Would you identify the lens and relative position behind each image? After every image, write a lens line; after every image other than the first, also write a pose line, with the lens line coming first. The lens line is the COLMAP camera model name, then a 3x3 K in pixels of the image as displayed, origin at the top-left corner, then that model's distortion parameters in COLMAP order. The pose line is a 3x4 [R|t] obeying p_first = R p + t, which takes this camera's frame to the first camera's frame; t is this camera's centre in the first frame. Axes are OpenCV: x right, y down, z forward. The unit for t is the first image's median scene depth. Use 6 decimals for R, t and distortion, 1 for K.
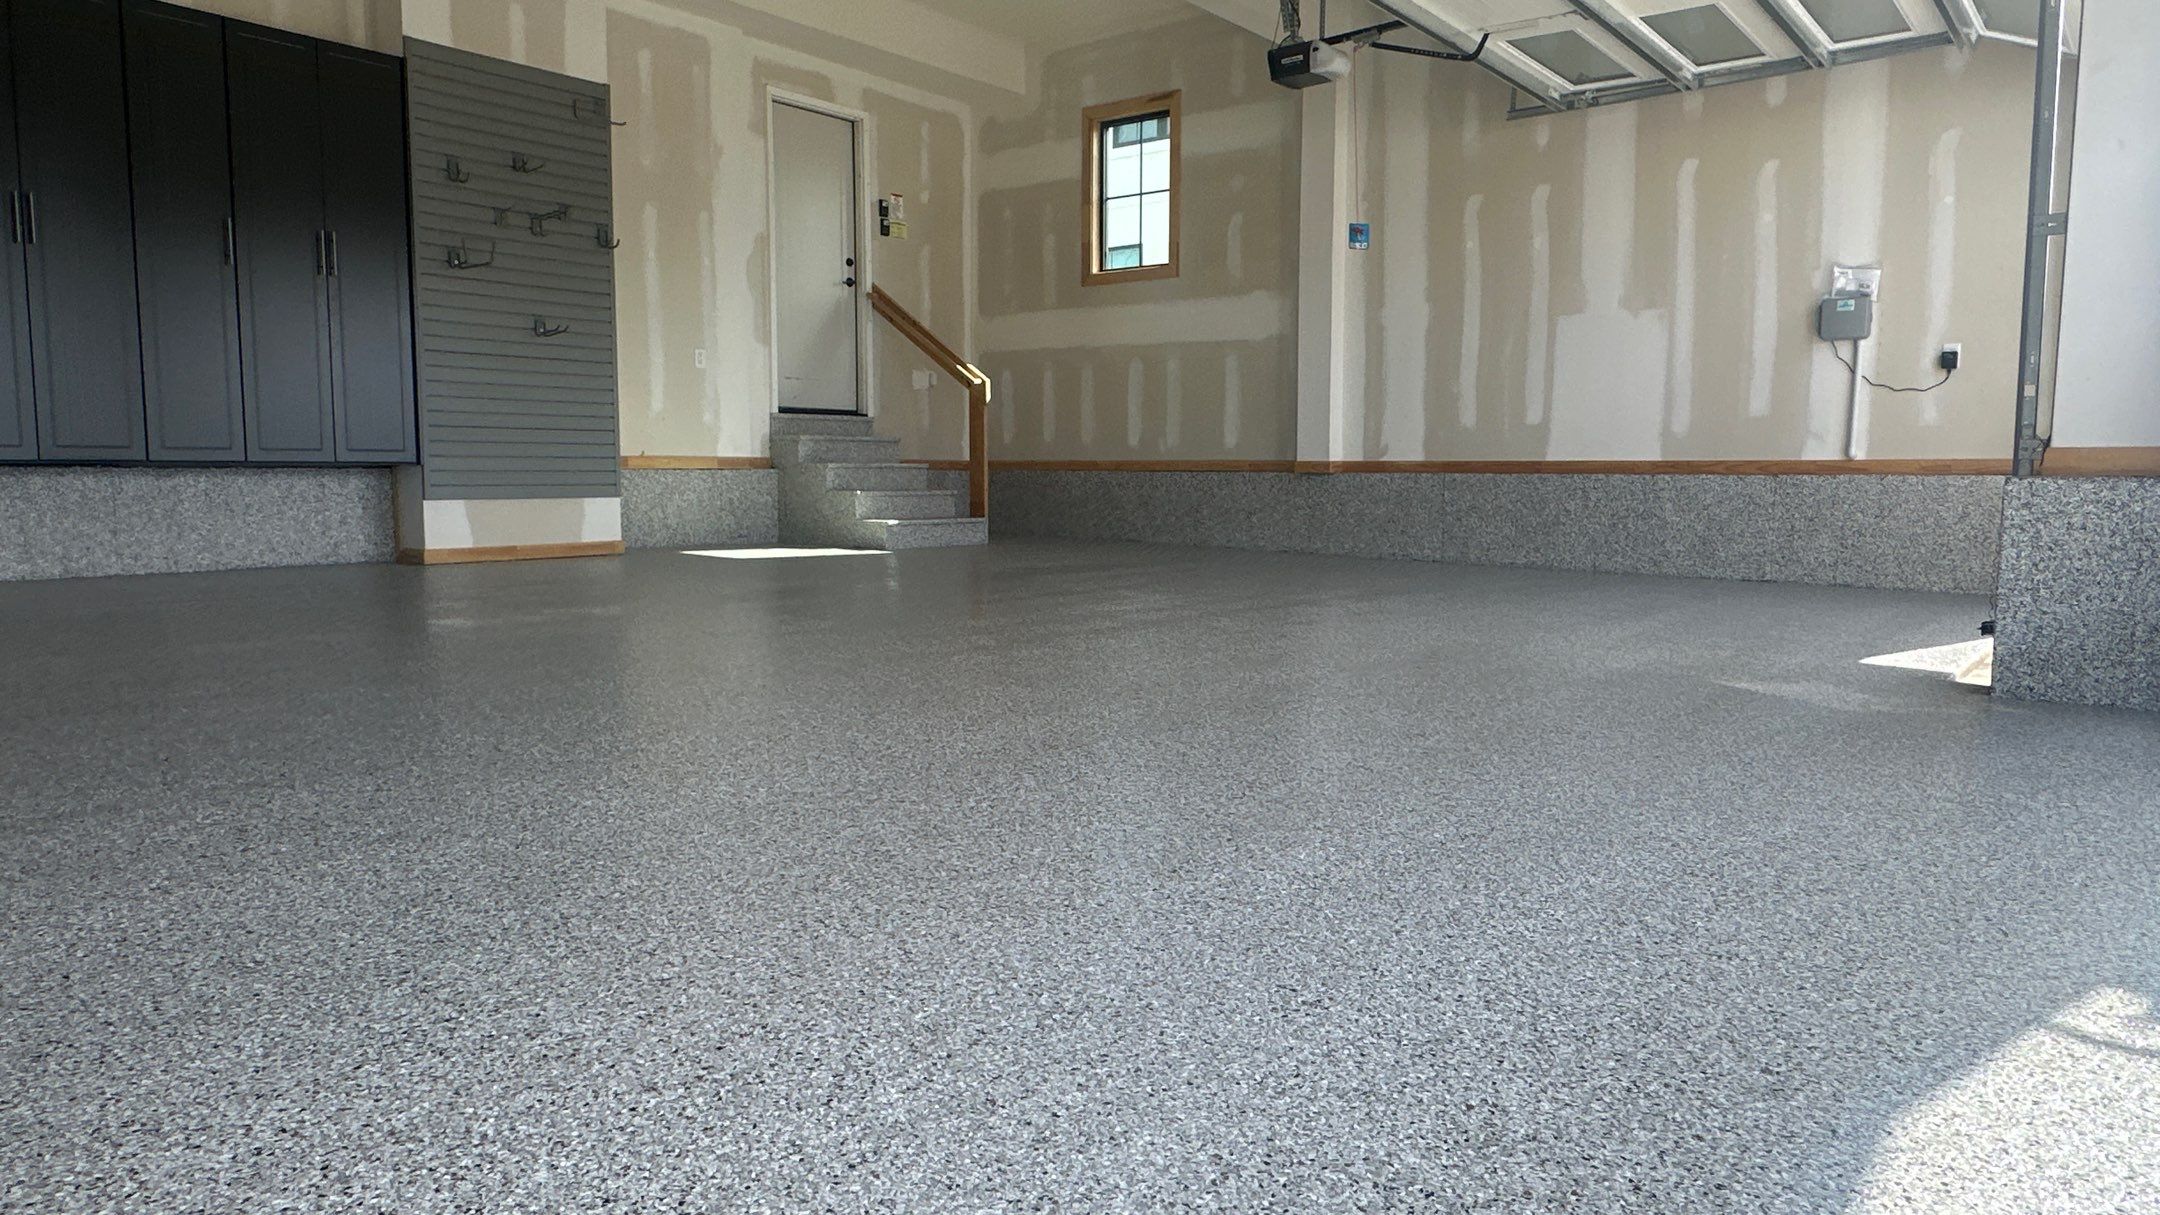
lens RADIAL K [[1416.3, 0, 1085.3], [0, 1416.3, 609.9], [0, 0, 1]] dist [-0.003796, 0.001172]
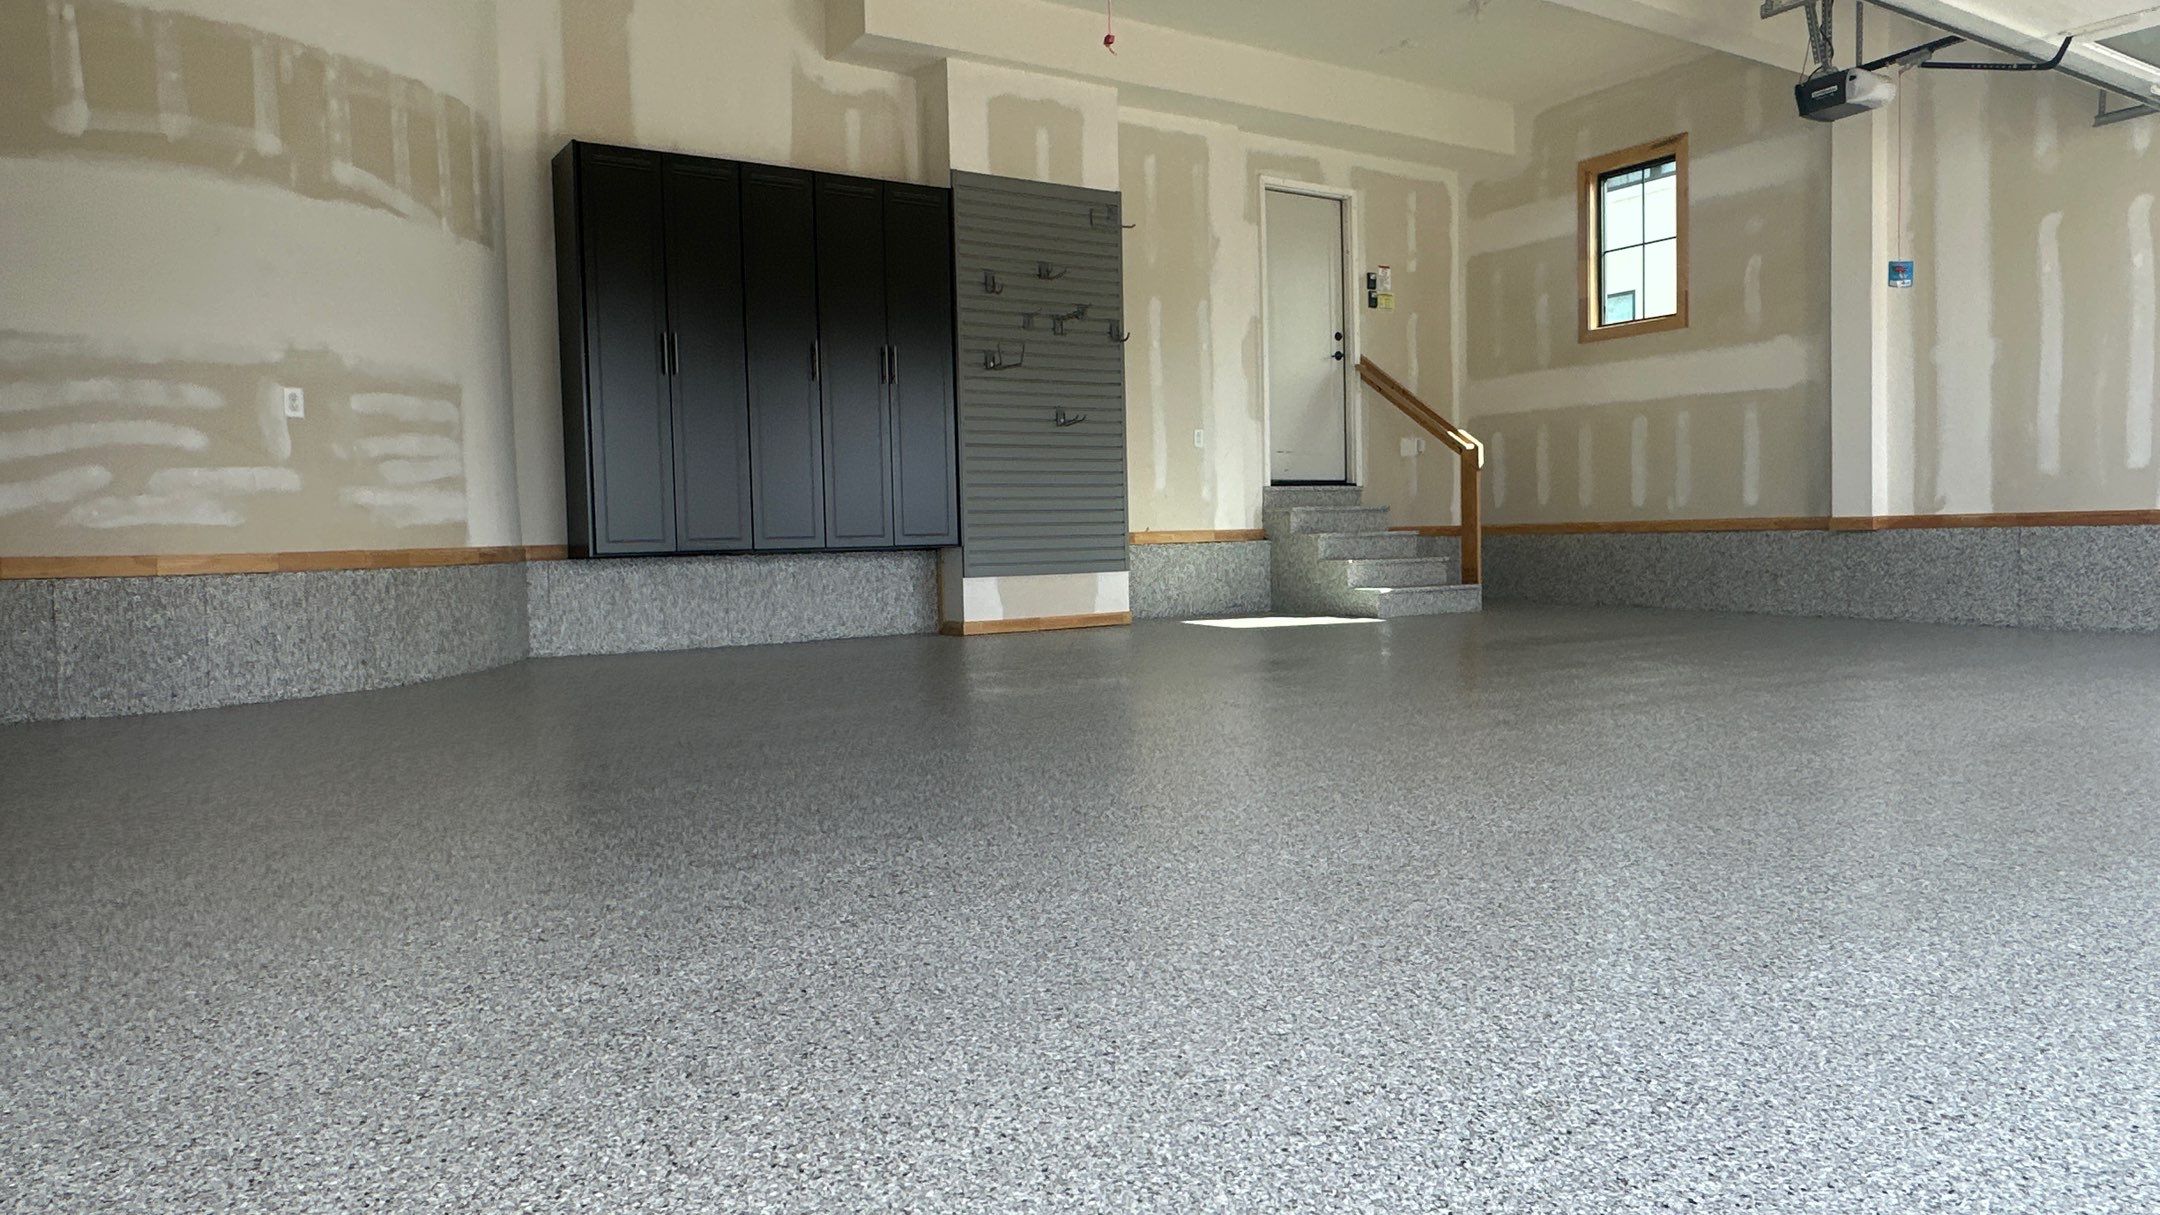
lens RADIAL K [[1416.3, 0, 1084.8], [0, 1416.3, 610.7], [0, 0, 1]] dist [-0.003796, 0.001172]
pose [[0.947055, -0.009317, -0.320936, -0.018688], [-0.004595, 0.999083, -0.042563, -0.004650], [0.321039, 0.041784, 0.946144, -0.023444]]
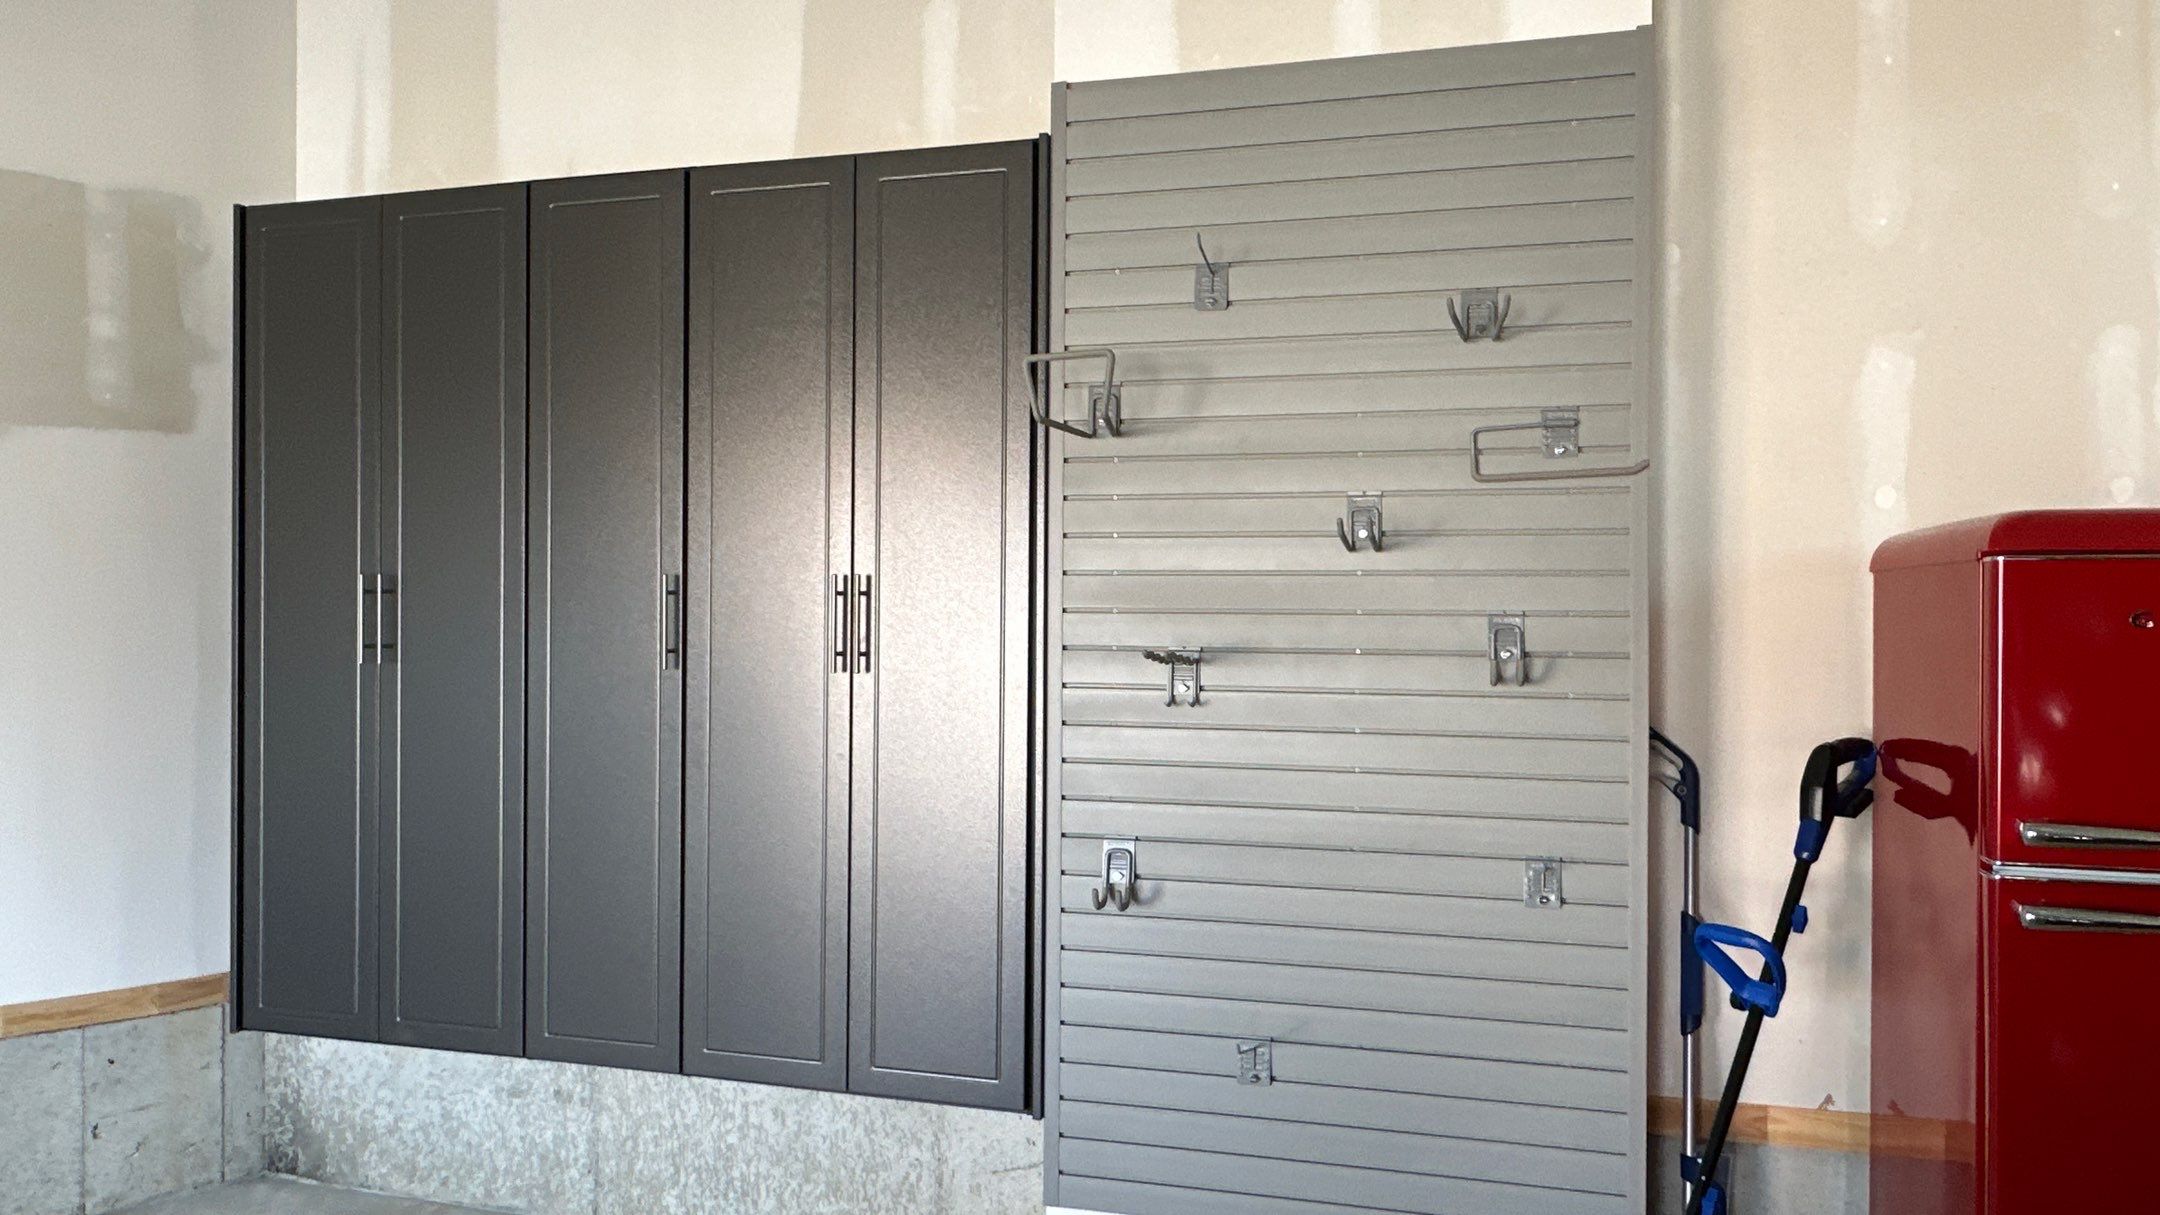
lens RADIAL K [[1416.3, 0, 1085.7], [0, 1416.3, 607.6], [0, 0, 1]] dist [-0.003796, 0.001172]
pose [[0.390449, 0.000892, -0.920624, -0.092212], [-0.095449, 0.994650, -0.039517, -0.227110], [0.915663, 0.103302, 0.388445, 0.823134]]
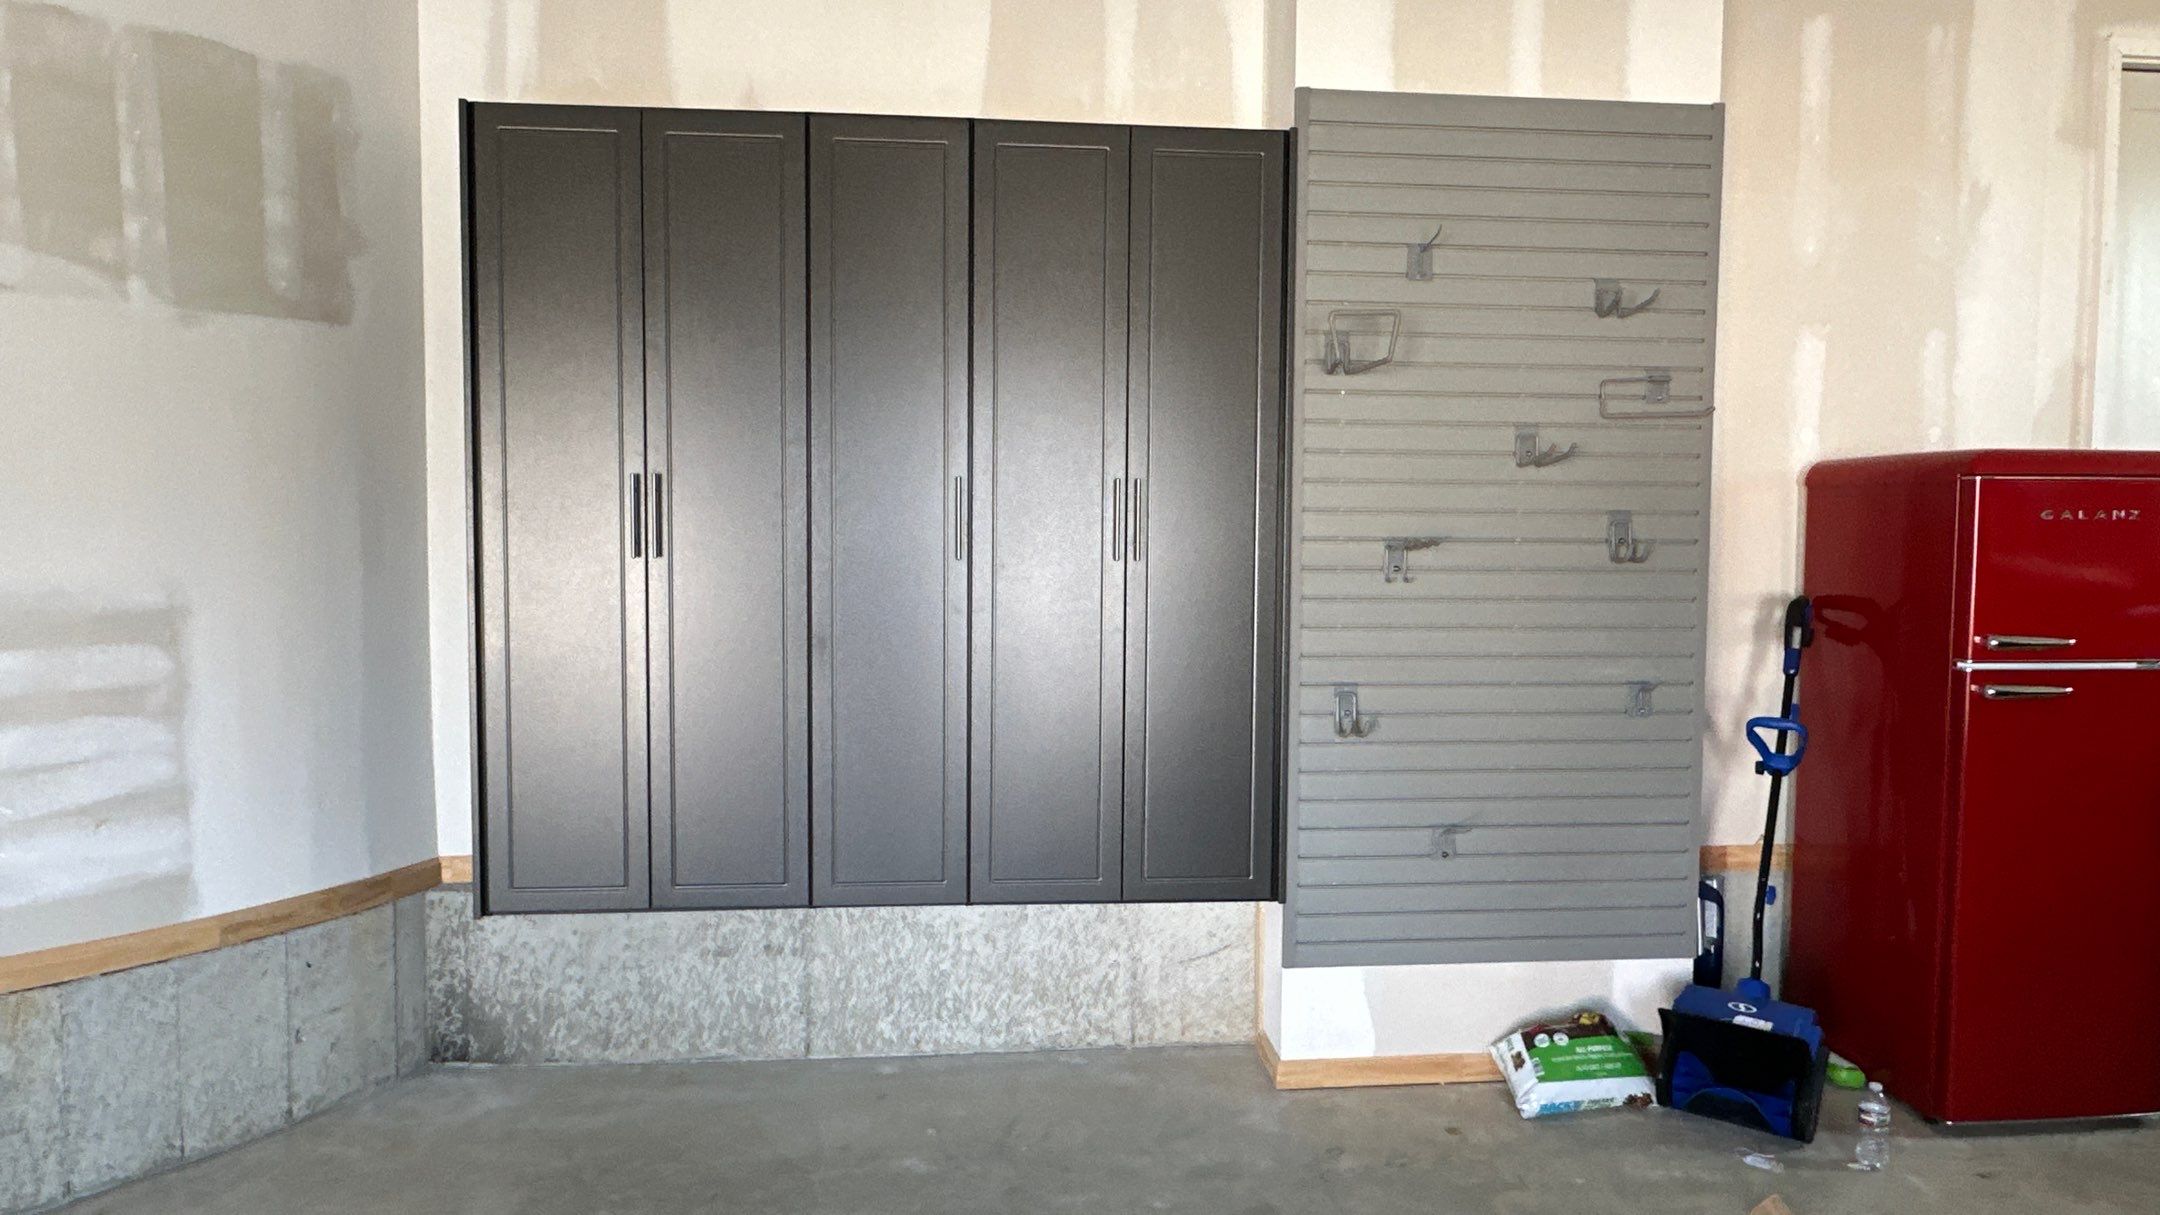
lens RADIAL K [[1416.3, 0, 1081.4], [0, 1416.3, 600.1], [0, 0, 1]] dist [-0.003796, 0.001172]
pose [[0.693925, 0.045587, -0.718603, -0.148598], [-0.077082, 0.996962, -0.011188, -0.197583], [0.715910, 0.063155, 0.695331, 0.567108]]
